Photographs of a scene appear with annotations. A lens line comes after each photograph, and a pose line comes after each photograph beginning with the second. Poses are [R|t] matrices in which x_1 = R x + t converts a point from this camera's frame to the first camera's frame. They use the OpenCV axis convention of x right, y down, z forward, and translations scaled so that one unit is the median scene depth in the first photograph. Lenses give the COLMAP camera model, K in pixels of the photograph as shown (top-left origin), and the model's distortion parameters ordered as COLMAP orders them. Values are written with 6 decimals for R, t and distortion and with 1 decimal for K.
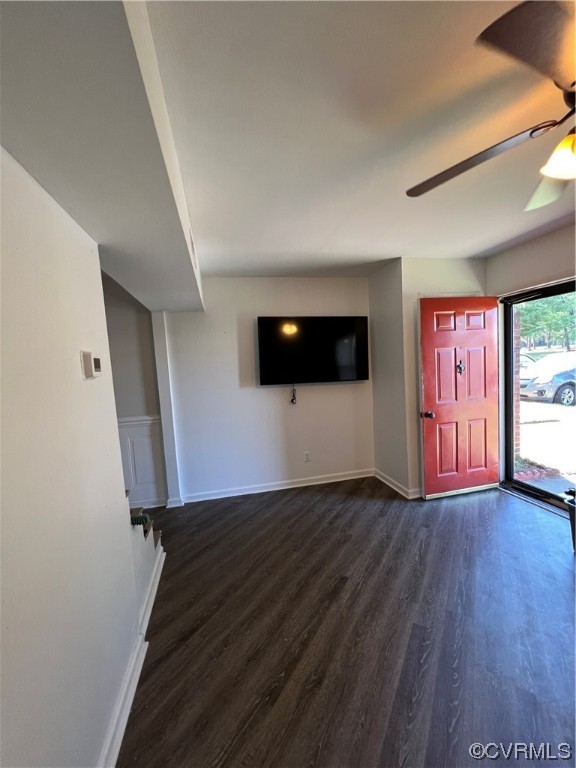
lens RADIAL K [[307.3, 0, 287.6], [0, 307.3, 384.7], [0, 0, 1]] dist [-0.000754, 0.000989]
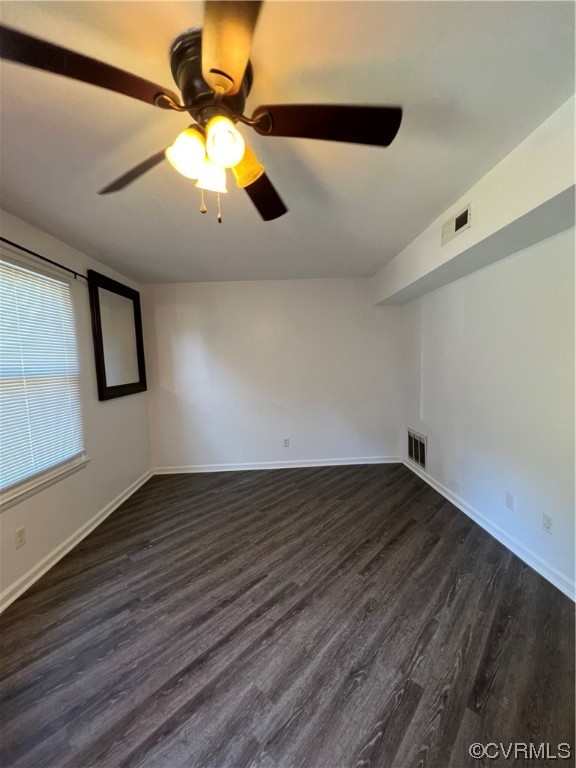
lens RADIAL K [[307.3, 0, 286.4], [0, 307.3, 384.2], [0, 0, 1]] dist [-0.000754, 0.000989]
pose [[-0.976813, 0.074395, 0.200755, 0.486189], [0.103443, 0.984972, 0.138314, -0.104125], [-0.187448, 0.155873, -0.969828, 1.631515]]
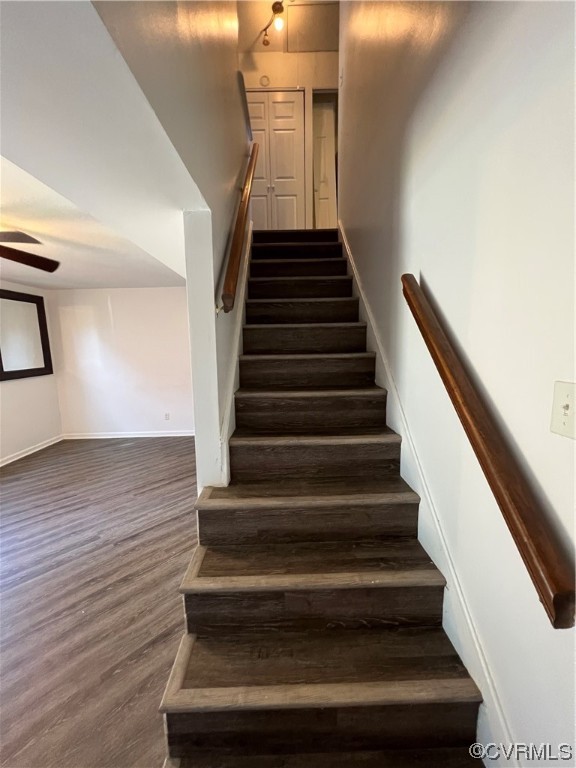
lens RADIAL K [[307.3, 0, 287.6], [0, 307.3, 383.9], [0, 0, 1]] dist [-0.000754, 0.000989]
pose [[-0.976167, 0.042810, 0.212755, -1.182001], [0.083929, 0.978541, 0.188186, -0.123390], [-0.200133, 0.201558, -0.958812, 2.102139]]
